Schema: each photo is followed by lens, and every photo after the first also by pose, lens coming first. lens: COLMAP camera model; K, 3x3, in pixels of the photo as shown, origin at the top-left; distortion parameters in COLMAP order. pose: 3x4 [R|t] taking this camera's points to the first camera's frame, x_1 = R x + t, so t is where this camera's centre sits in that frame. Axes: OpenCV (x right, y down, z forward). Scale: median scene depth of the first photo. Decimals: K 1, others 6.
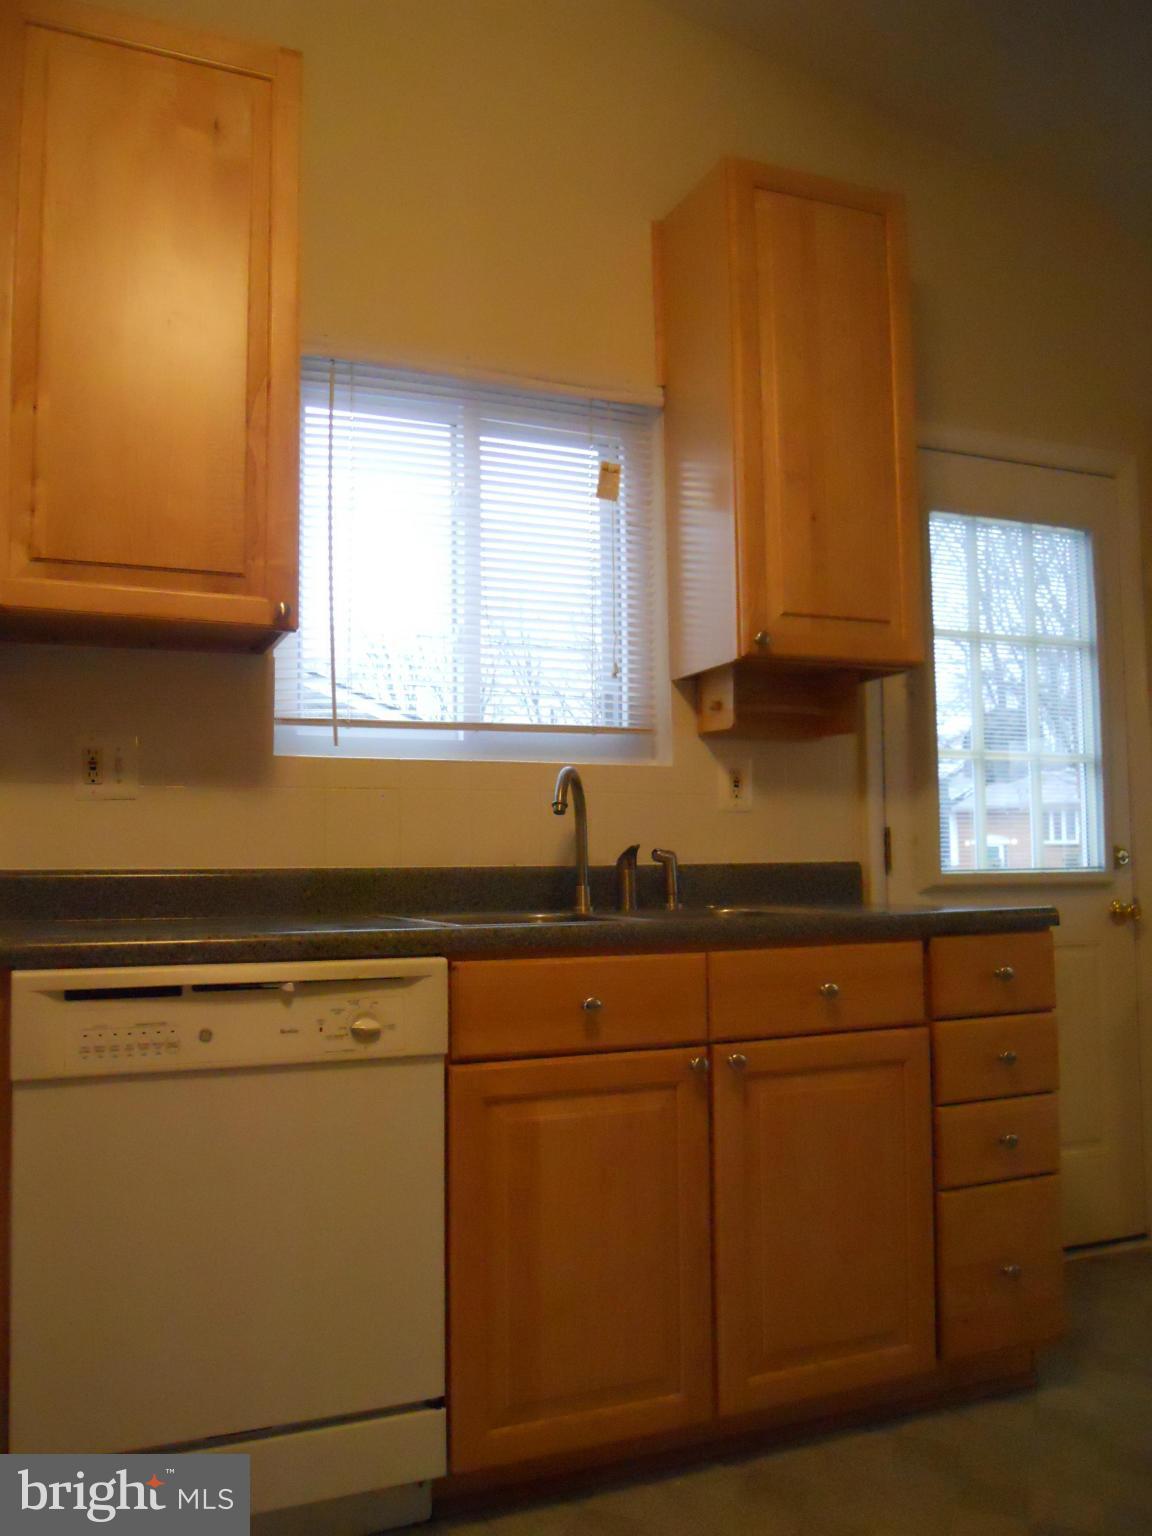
lens RADIAL K [[1279.0, 0, 576.0], [0, 1279.0, 768.0], [0, 0, 1]] dist [-0.055040, -0.005870]
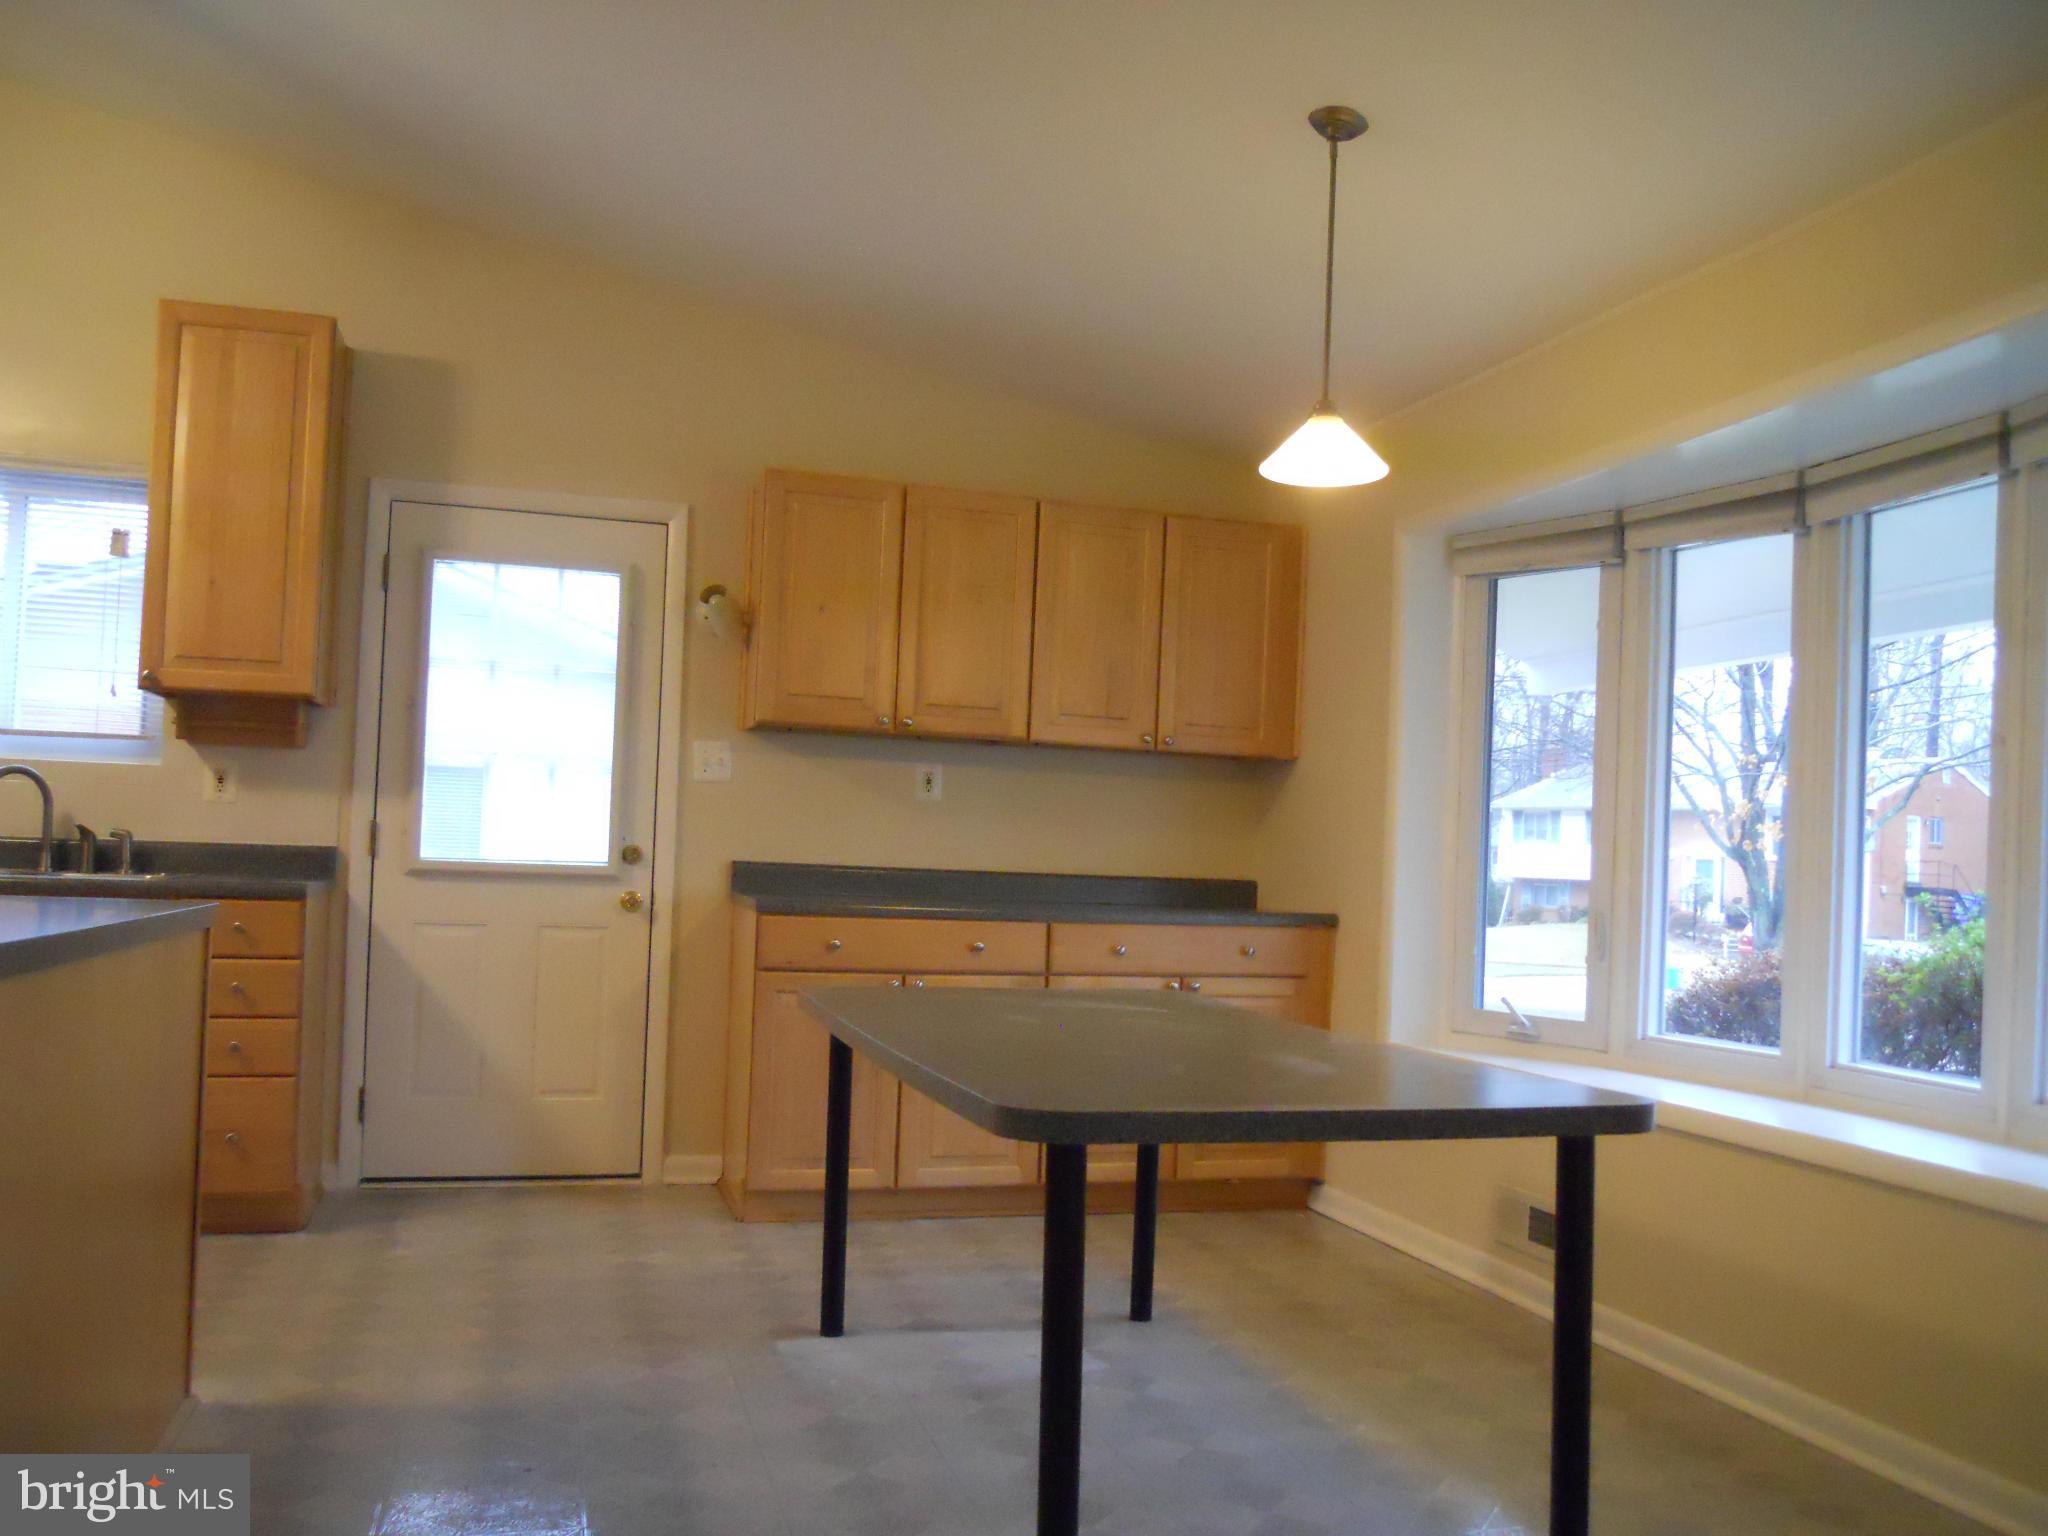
lens RADIAL K [[1664.8, 0, 1048.2], [0, 1664.8, 852.4], [0, 0, 1]] dist [-0.028012, -0.000345]
pose [[0.993589, 0.047514, -0.102583, 1.103595], [-0.039855, 0.996352, 0.075460, -0.073456], [0.105794, -0.070888, 0.991858, -0.553653]]
